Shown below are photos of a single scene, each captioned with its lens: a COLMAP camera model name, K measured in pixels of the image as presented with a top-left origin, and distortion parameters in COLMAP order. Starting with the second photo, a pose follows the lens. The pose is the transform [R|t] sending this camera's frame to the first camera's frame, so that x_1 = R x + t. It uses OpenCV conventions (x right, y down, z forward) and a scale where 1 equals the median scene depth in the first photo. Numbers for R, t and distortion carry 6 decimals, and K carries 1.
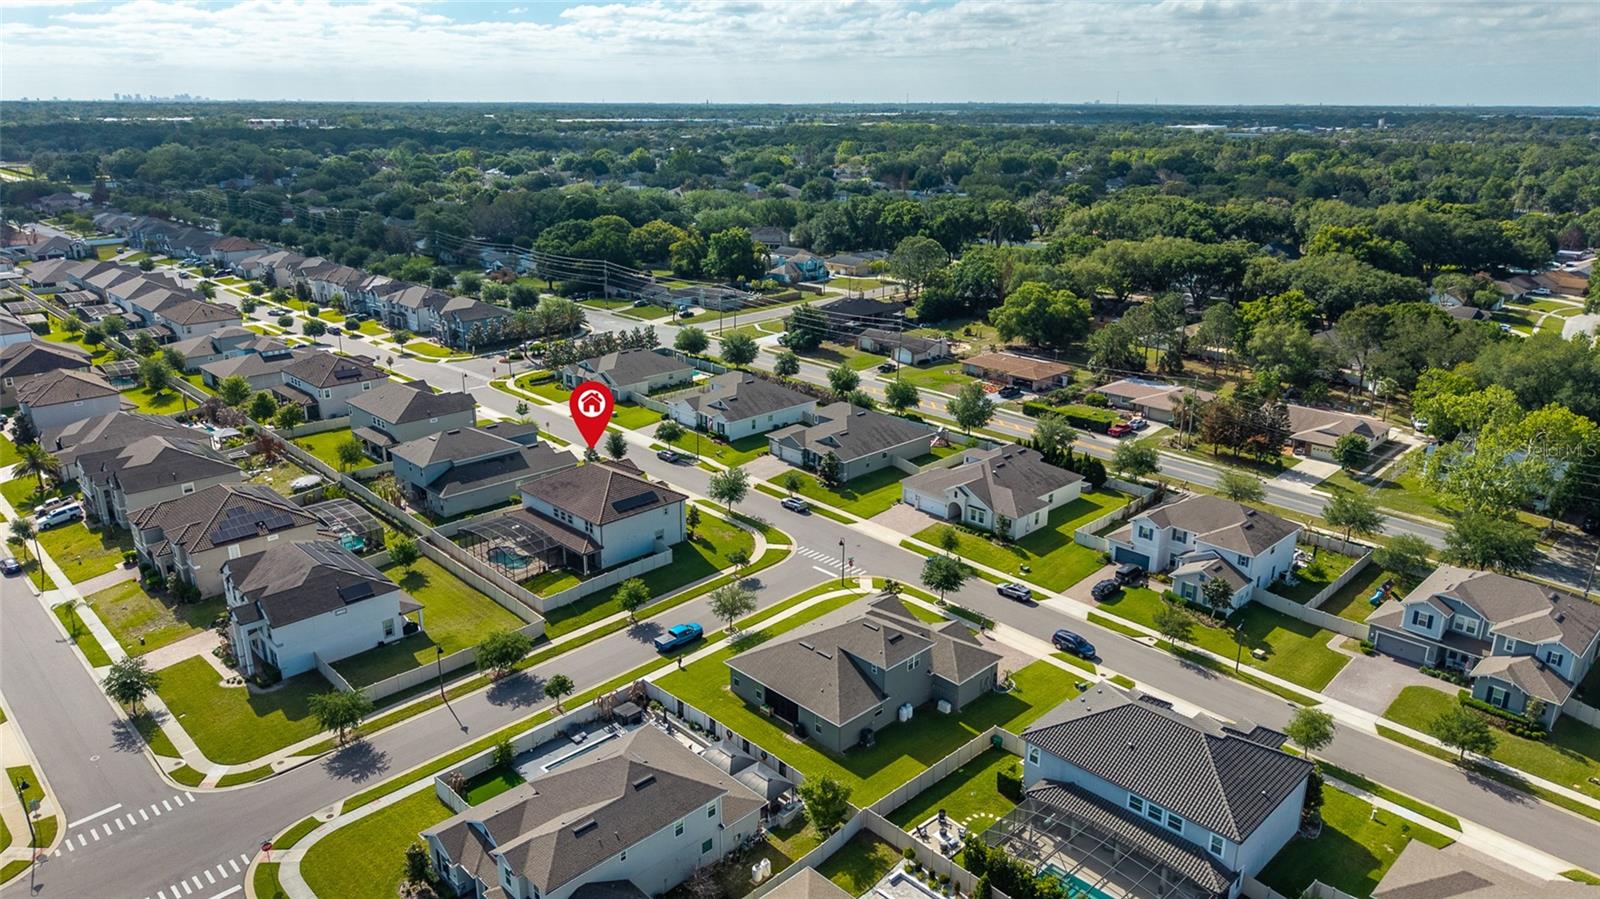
lens RADIAL K [[1065.0, 0, 802.7], [0, 1065.0, 448.3], [0, 0, 1]] dist [0.015255, -0.004729]
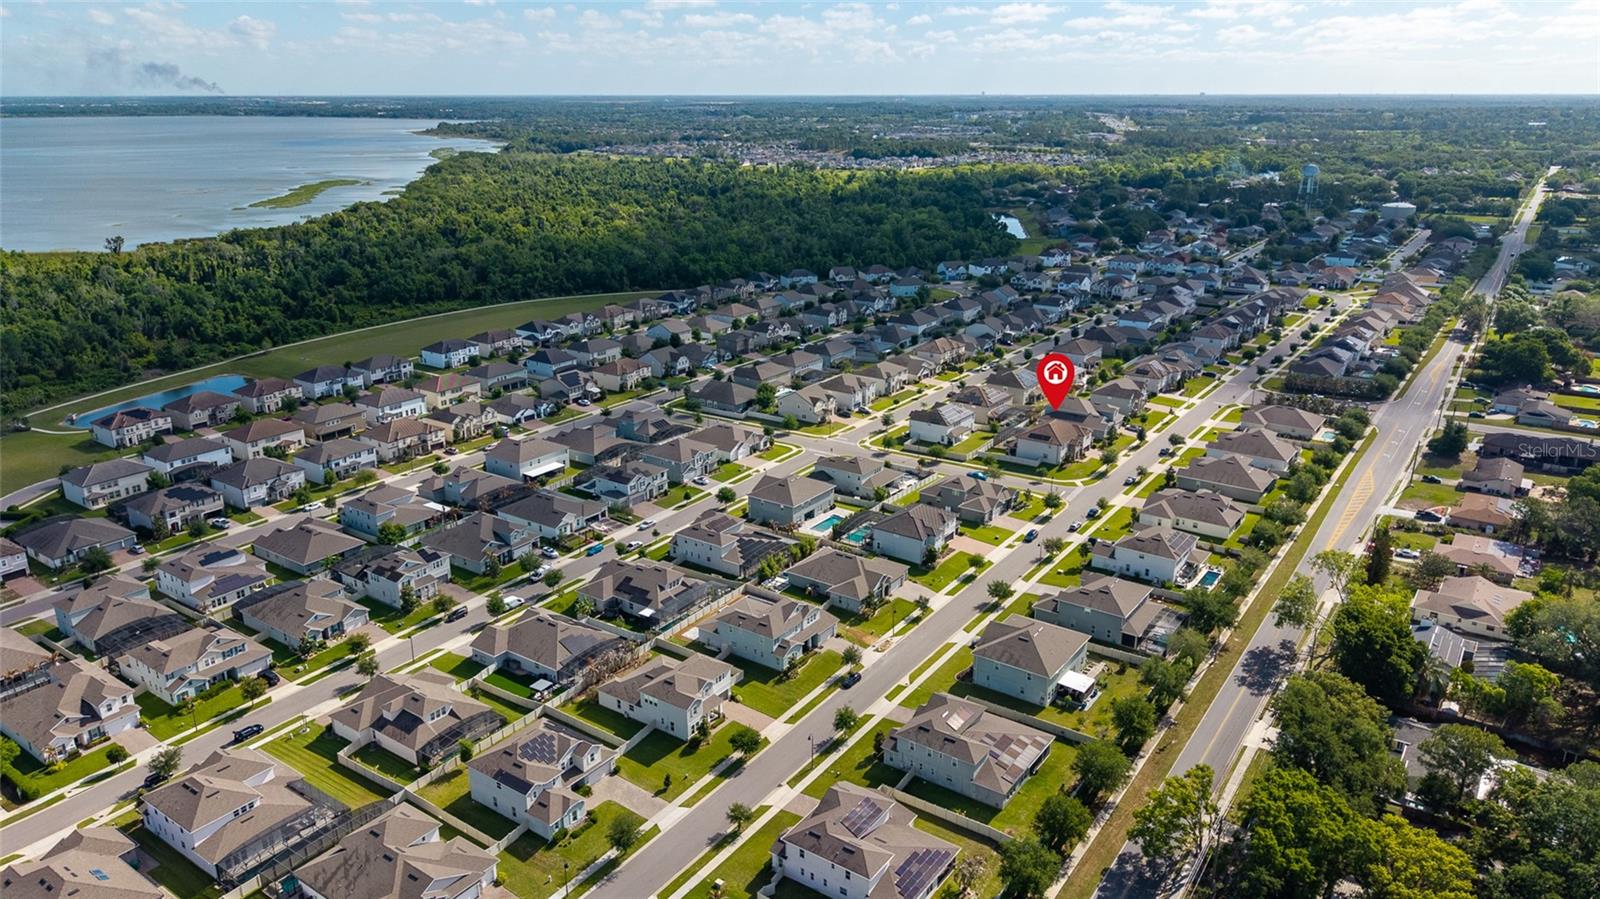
lens RADIAL K [[1065.0, 0, 805.3], [0, 1065.0, 445.0], [0, 0, 1]] dist [0.015255, -0.004729]
pose [[0.176217, 0.298636, -0.937957, 1.990749], [-0.301770, 0.923377, 0.237299, -0.338661], [0.936954, 0.241231, 0.252834, -0.036234]]
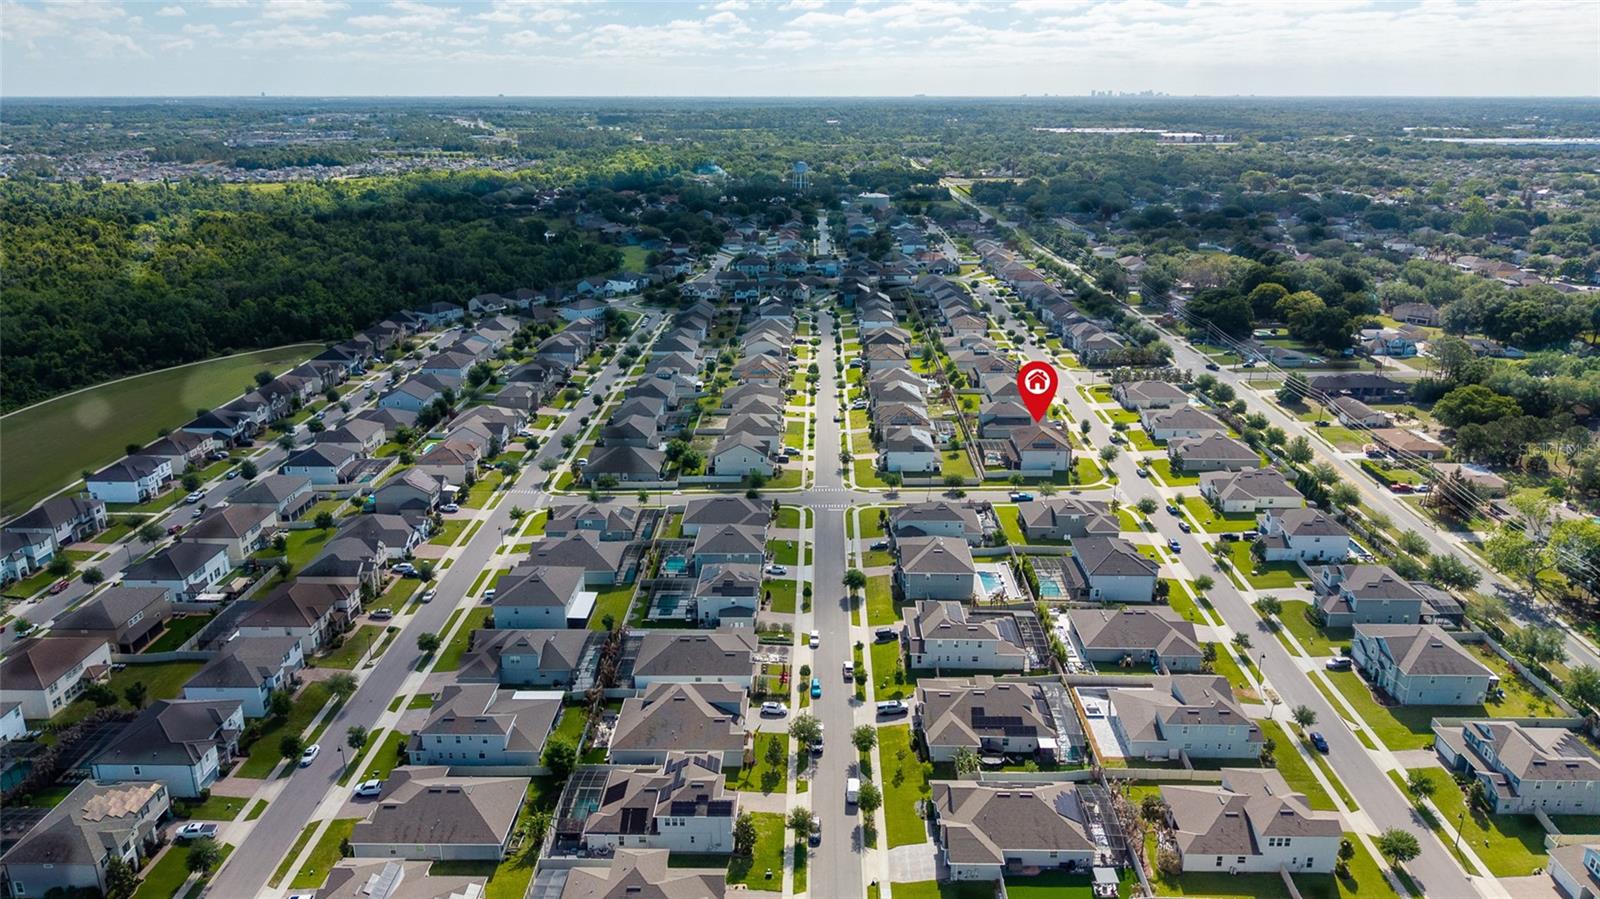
lens RADIAL K [[1065.0, 0, 784.1], [0, 1065.0, 456.4], [0, 0, 1]] dist [0.015255, -0.004729]
pose [[0.688711, 0.222129, -0.690171, 1.063855], [-0.214537, 0.971720, 0.098660, -0.032151], [0.692568, 0.080119, 0.716890, -1.018778]]
